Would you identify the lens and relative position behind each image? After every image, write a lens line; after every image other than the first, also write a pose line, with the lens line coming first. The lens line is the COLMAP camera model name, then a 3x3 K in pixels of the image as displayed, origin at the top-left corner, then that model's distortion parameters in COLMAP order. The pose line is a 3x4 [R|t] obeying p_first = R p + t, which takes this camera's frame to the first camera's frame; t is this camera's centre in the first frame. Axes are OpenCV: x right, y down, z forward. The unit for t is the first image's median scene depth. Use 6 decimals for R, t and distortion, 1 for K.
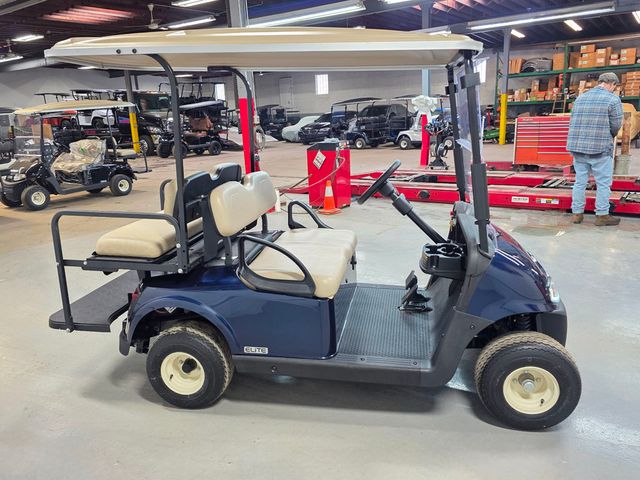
lens RADIAL K [[501.2, 0, 318.9], [0, 501.2, 242.9], [0, 0, 1]] dist [0.008308, -0.006761]
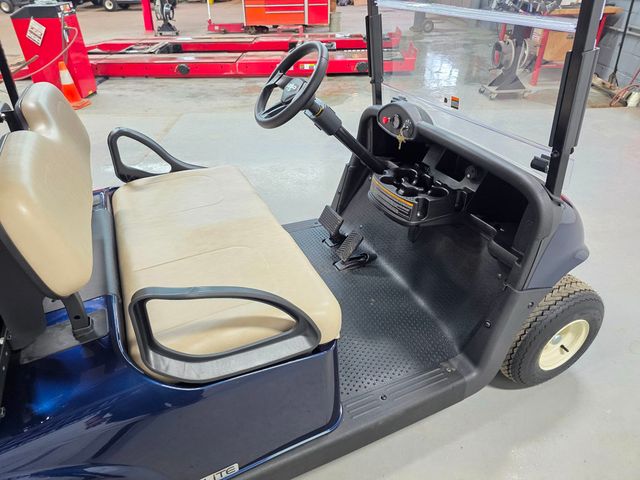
lens RADIAL K [[422.7, 0, 316.7], [0, 422.7, 241.8], [0, 0, 1]] dist [0.022089, -0.011653]
pose [[0.822011, -0.293185, 0.488201, -0.035055], [0.126567, 0.929905, 0.345338, -0.027446], [-0.555228, -0.222081, 0.801500, 0.125785]]
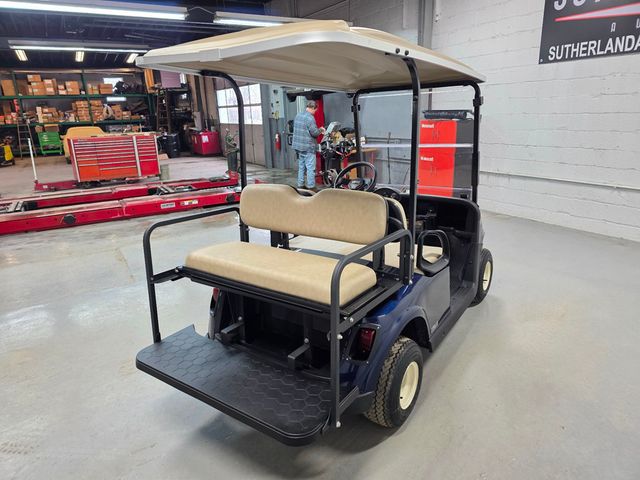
lens RADIAL K [[422.7, 0, 319.5], [0, 422.7, 237.2], [0, 0, 1]] dist [0.022089, -0.011653]
pose [[0.414657, -0.230593, 0.880276, -0.203826], [0.249461, 0.959106, 0.133734, -0.034830], [-0.875116, 0.164140, 0.455224, 0.144829]]
